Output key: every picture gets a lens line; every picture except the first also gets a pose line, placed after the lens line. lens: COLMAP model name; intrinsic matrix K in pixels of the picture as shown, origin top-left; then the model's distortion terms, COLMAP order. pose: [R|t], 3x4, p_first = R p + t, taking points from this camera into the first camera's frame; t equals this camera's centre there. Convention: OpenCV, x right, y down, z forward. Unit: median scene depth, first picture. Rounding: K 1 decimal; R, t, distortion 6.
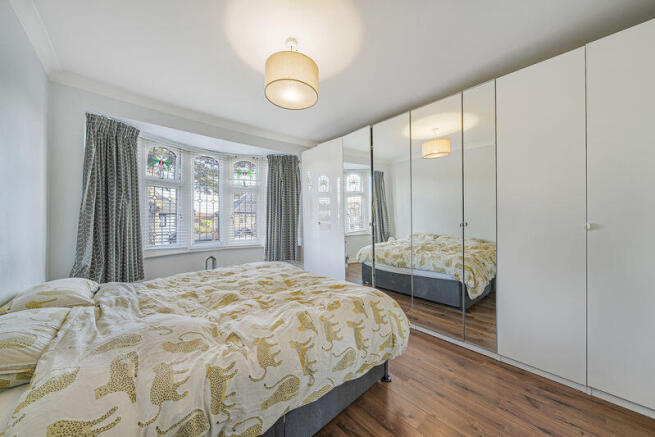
lens RADIAL K [[222.8, 0, 330.0], [0, 222.8, 218.8], [0, 0, 1]] dist [-0.000060, -0.000013]
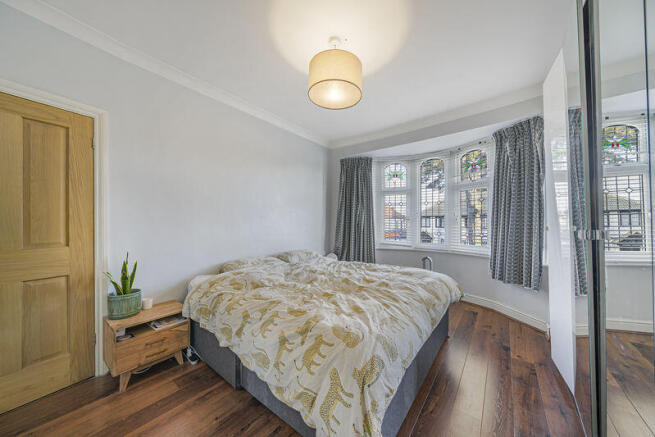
lens RADIAL K [[222.8, 0, 330.0], [0, 222.8, 218.8], [0, 0, 1]] dist [-0.000060, -0.000013]
pose [[0.173255, -0.003792, -0.984870, 0.538621], [-0.000957, 0.999991, -0.004018, -0.002645], [0.984876, 0.001639, 0.173250, 0.538391]]
